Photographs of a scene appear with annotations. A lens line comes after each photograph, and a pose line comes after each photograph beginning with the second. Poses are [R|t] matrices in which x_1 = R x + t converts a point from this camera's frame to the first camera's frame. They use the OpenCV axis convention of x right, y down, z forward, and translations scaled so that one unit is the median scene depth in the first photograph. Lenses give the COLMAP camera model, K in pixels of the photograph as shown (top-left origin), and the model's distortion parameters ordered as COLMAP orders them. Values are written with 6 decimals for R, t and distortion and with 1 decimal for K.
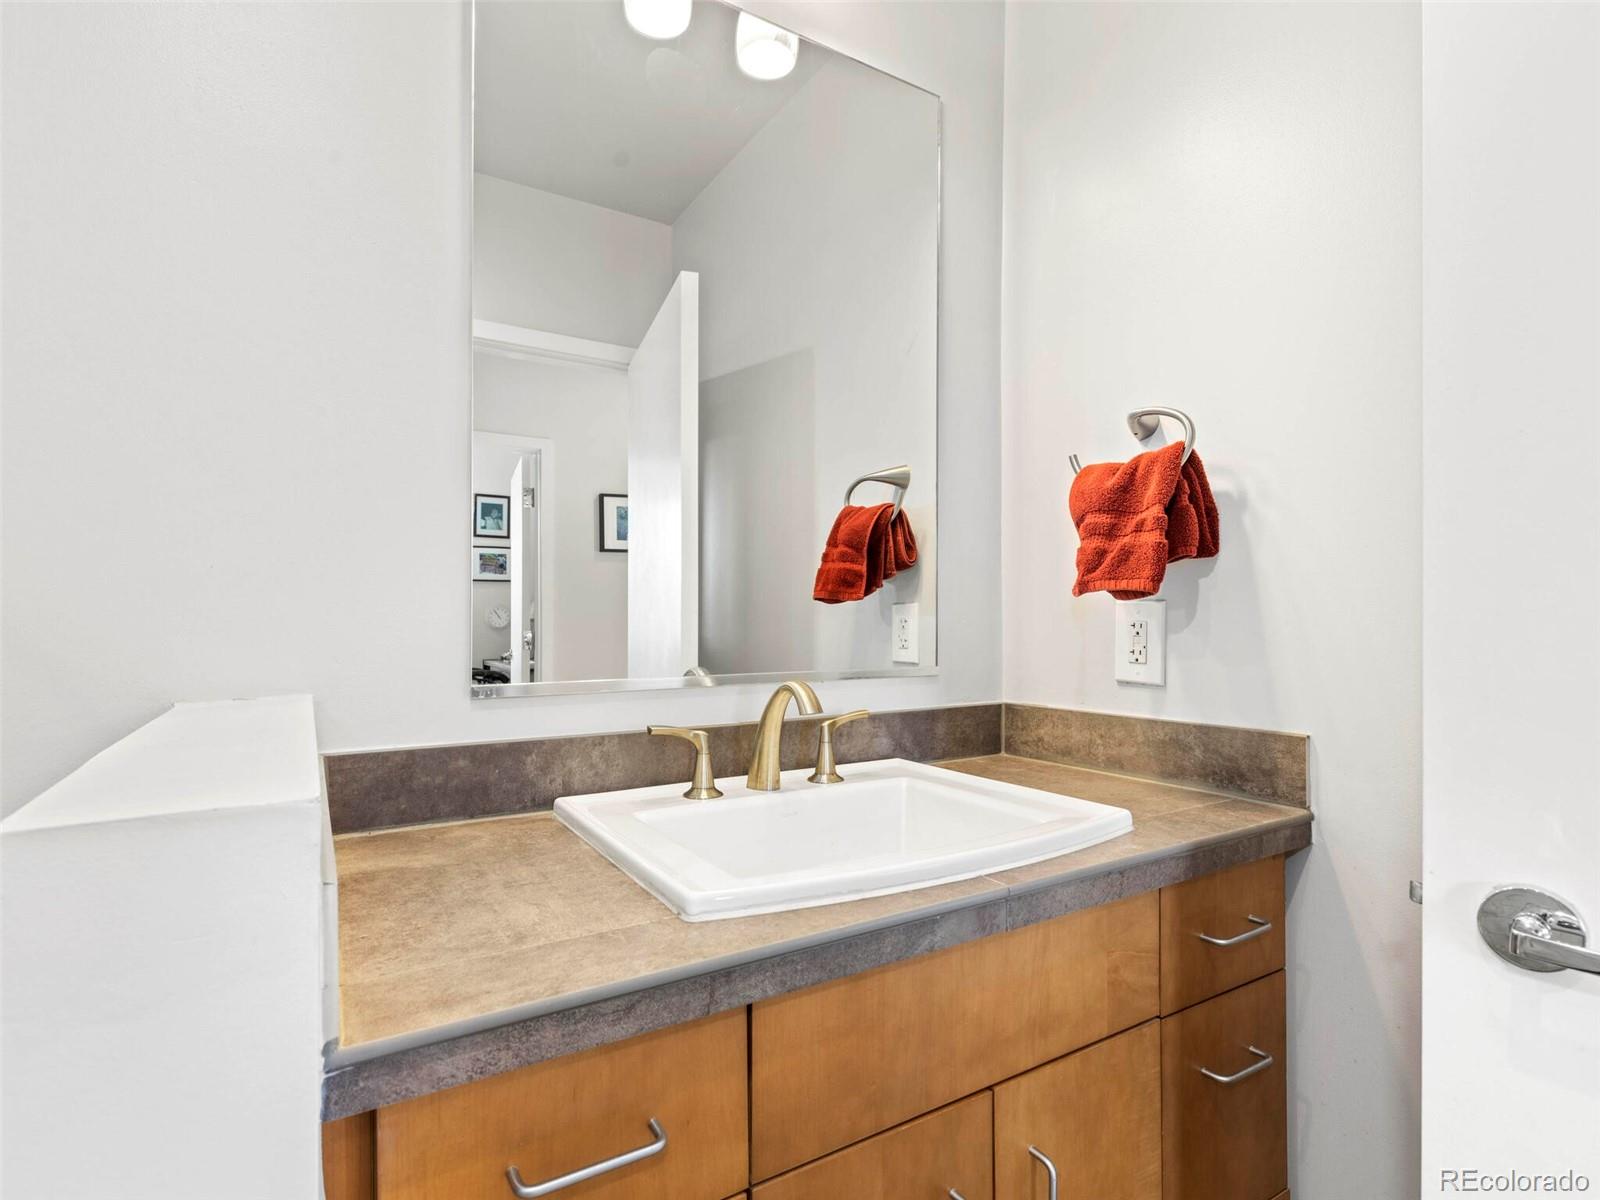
lens RADIAL K [[804.9, 0, 799.0], [0, 804.9, 606.8], [0, 0, 1]] dist [0.005596, -0.001656]
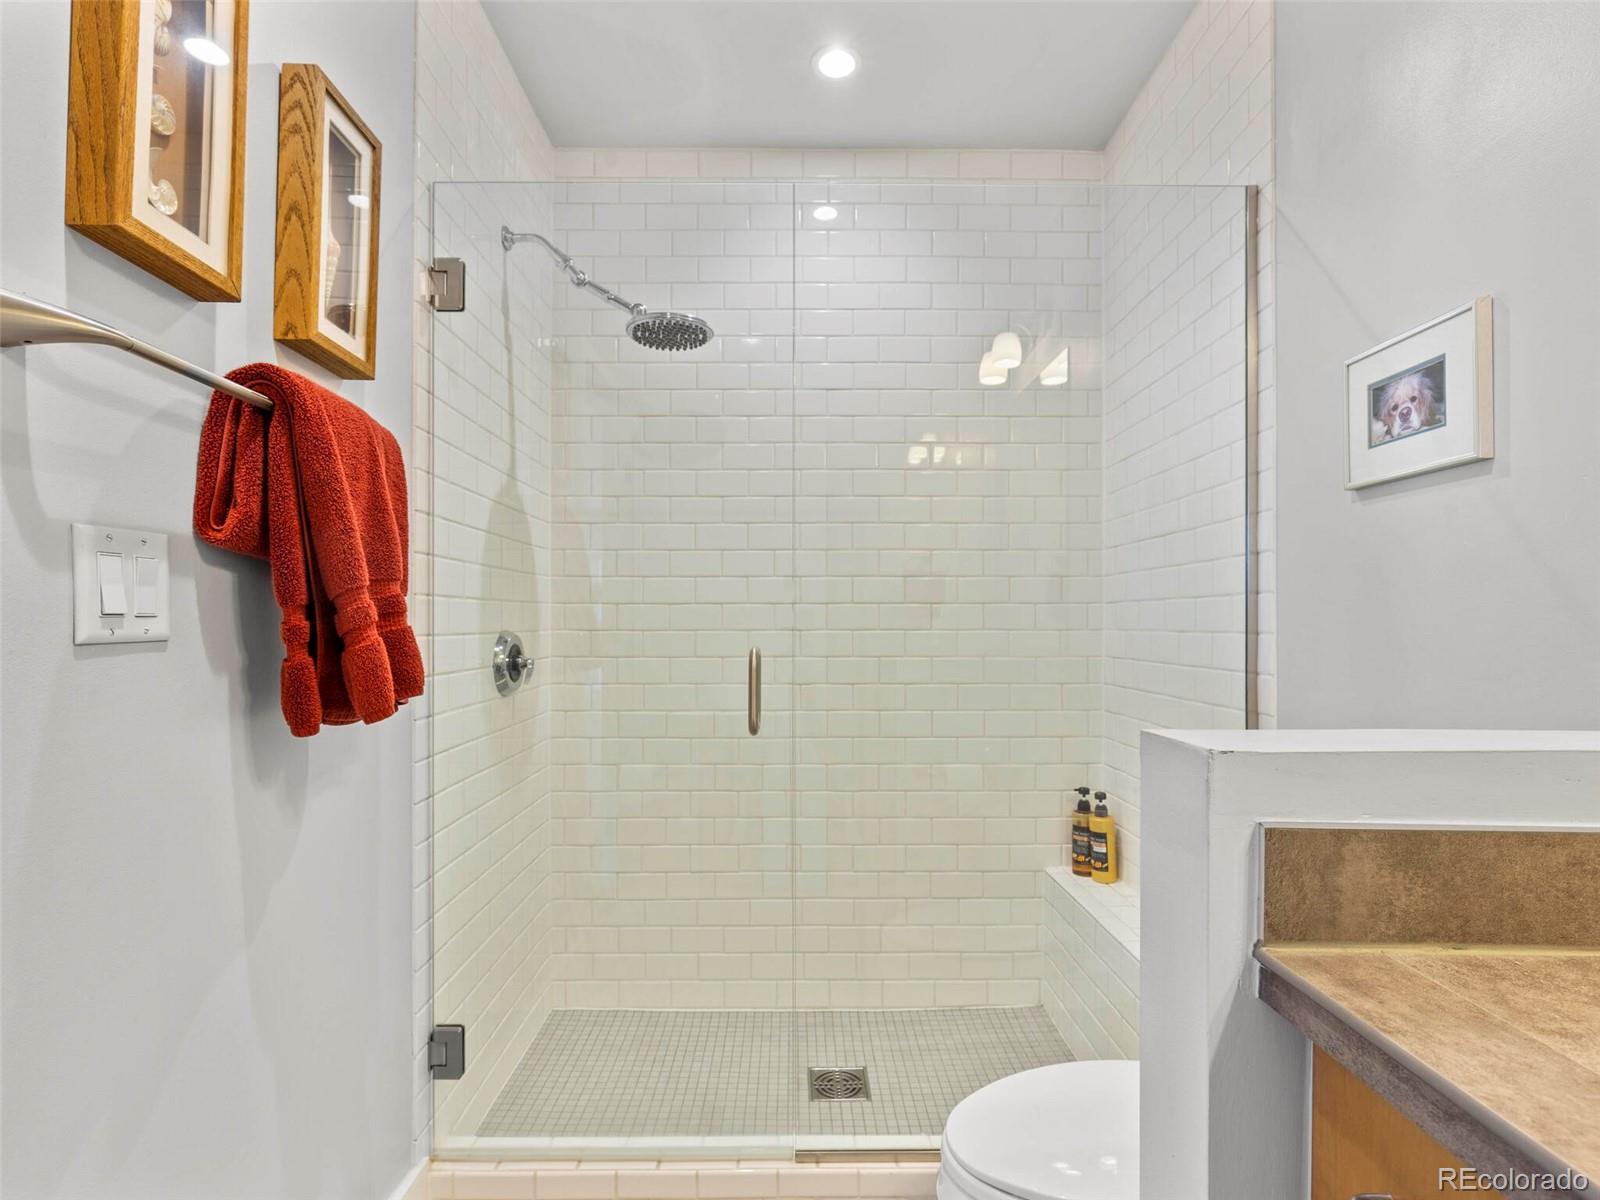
lens RADIAL K [[804.9, 0, 797.1], [0, 804.9, 605.9], [0, 0, 1]] dist [0.005596, -0.001656]
pose [[-0.508230, -0.017322, -0.861047, 0.834496], [0.003439, 0.999749, -0.022142, 0.000131], [0.861215, -0.014215, -0.508043, 0.856527]]
